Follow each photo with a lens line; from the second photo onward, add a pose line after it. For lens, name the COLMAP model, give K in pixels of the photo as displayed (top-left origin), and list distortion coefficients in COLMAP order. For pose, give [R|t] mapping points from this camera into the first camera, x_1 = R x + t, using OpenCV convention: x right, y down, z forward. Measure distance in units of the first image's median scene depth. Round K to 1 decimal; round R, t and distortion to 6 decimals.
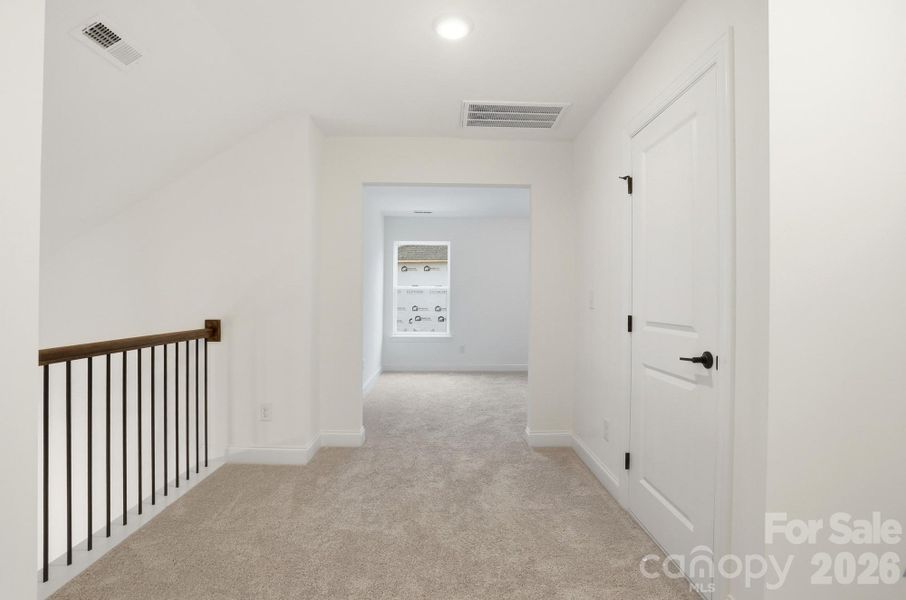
lens RADIAL K [[427.3, 0, 453.0], [0, 427.3, 300.0], [0, 0, 1]] dist [0.000330, 0.000040]
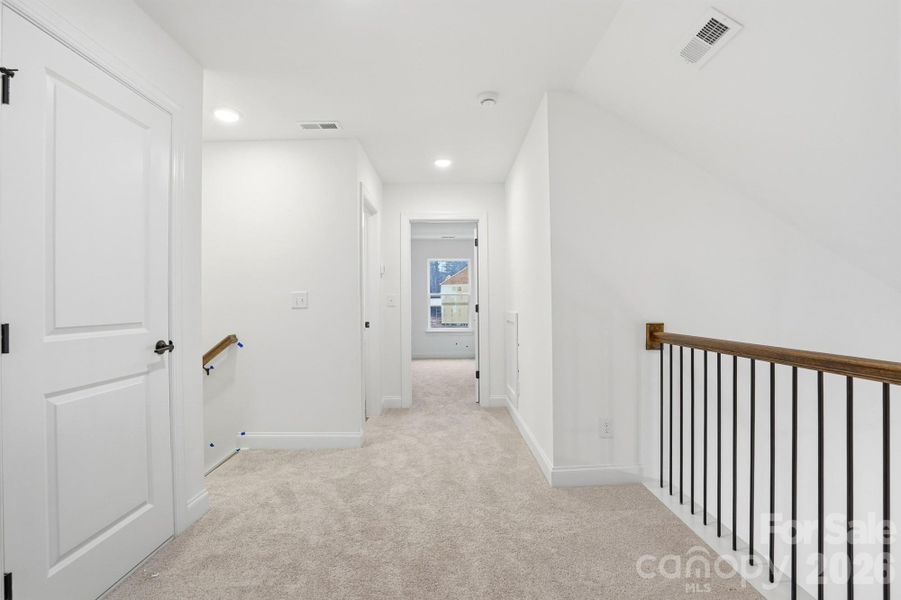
lens RADIAL K [[422.0, 0, 450.5], [0, 422.0, 300.0], [0, 0, 1]] dist [-0.072948, 0.036964]
pose [[-0.999957, -0.005958, -0.007137, -0.161442], [-0.005969, 0.999981, 0.001572, 0.004942], [0.007128, 0.001614, -0.999973, 1.826102]]
